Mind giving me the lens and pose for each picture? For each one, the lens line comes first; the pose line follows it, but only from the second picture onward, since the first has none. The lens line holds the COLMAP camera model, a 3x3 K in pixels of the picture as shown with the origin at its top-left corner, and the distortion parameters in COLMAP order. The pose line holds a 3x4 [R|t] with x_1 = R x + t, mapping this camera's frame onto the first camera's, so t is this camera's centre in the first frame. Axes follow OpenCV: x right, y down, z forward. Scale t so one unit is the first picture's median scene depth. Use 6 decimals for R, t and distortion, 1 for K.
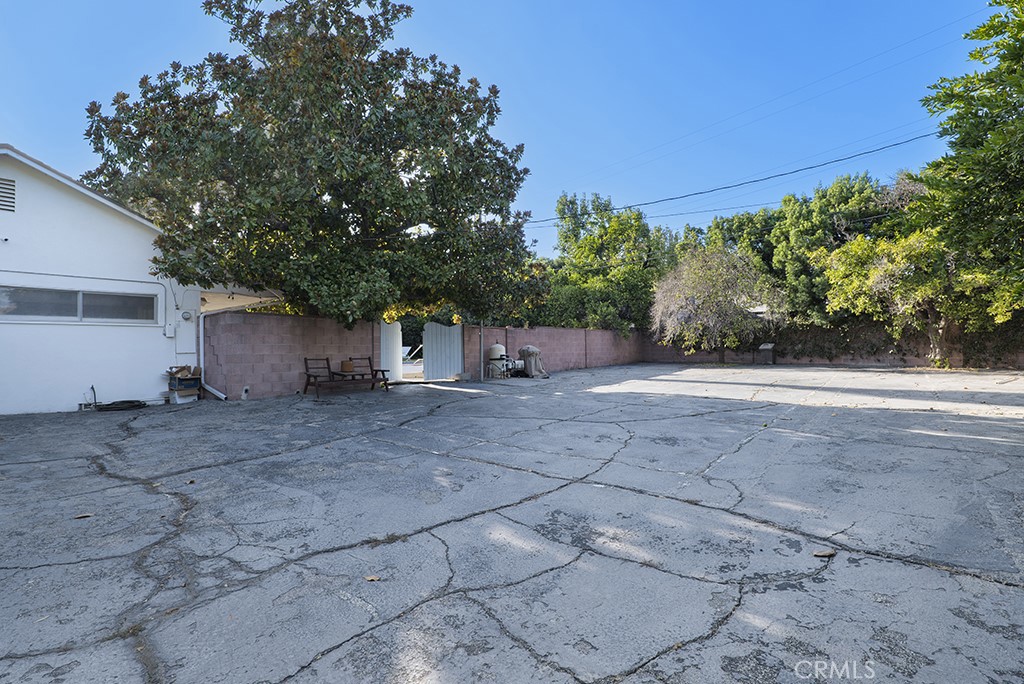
lens RADIAL K [[481.8, 0, 512.0], [0, 481.8, 342.0], [0, 0, 1]] dist [-0.015842, 0.000060]
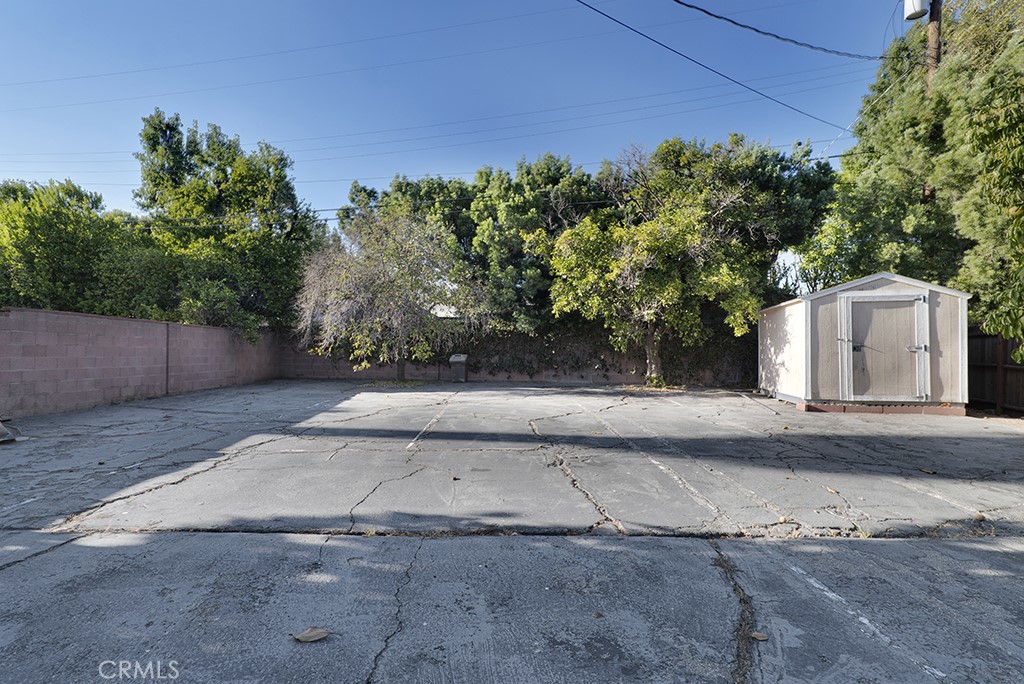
lens RADIAL K [[481.8, 0, 512.0], [0, 481.8, 342.0], [0, 0, 1]] dist [-0.015842, 0.000060]
pose [[0.753921, 0.030071, 0.656277, 0.100146], [-0.021094, 0.999545, -0.021568, -0.001751], [-0.656627, 0.002417, 0.754212, 0.377919]]
